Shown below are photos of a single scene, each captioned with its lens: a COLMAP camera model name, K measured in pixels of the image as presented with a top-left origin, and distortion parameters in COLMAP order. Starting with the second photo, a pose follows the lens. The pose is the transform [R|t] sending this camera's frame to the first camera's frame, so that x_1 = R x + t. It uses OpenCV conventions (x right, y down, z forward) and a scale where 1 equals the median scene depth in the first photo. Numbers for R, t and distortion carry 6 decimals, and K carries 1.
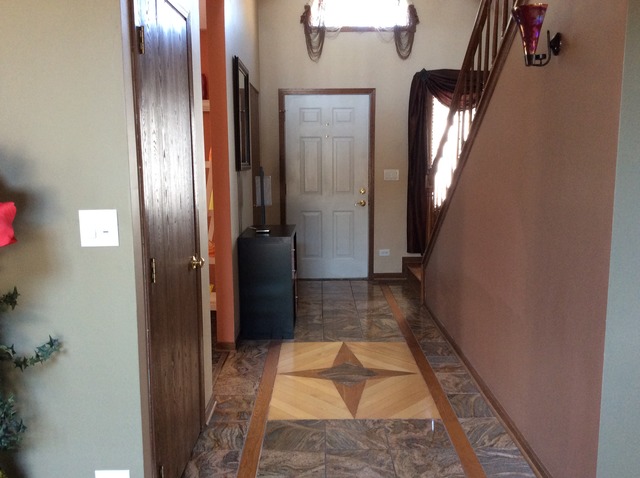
lens RADIAL K [[589.5, 0, 320.0], [0, 589.5, 239.0], [0, 0, 1]] dist [0.008952, -0.001309]
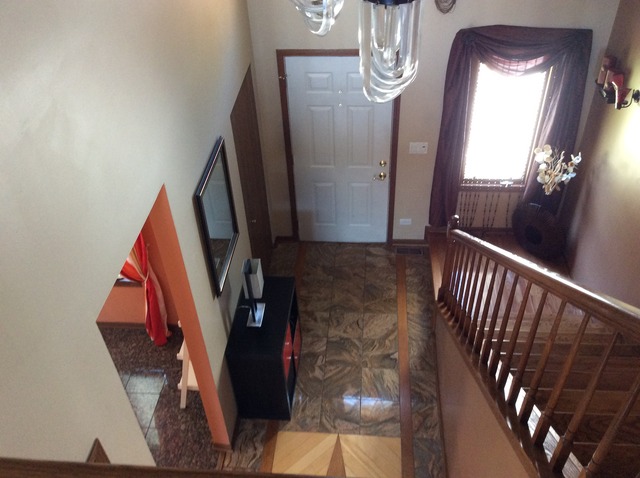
lens RADIAL K [[589.5, 0, 320.0], [0, 589.5, 239.0], [0, 0, 1]] dist [0.008952, -0.001309]
pose [[0.995924, 0.030398, -0.084915, 0.059543], [0.019222, 0.848325, 0.529126, -0.455667], [0.088120, -0.528602, 0.844284, 0.226912]]
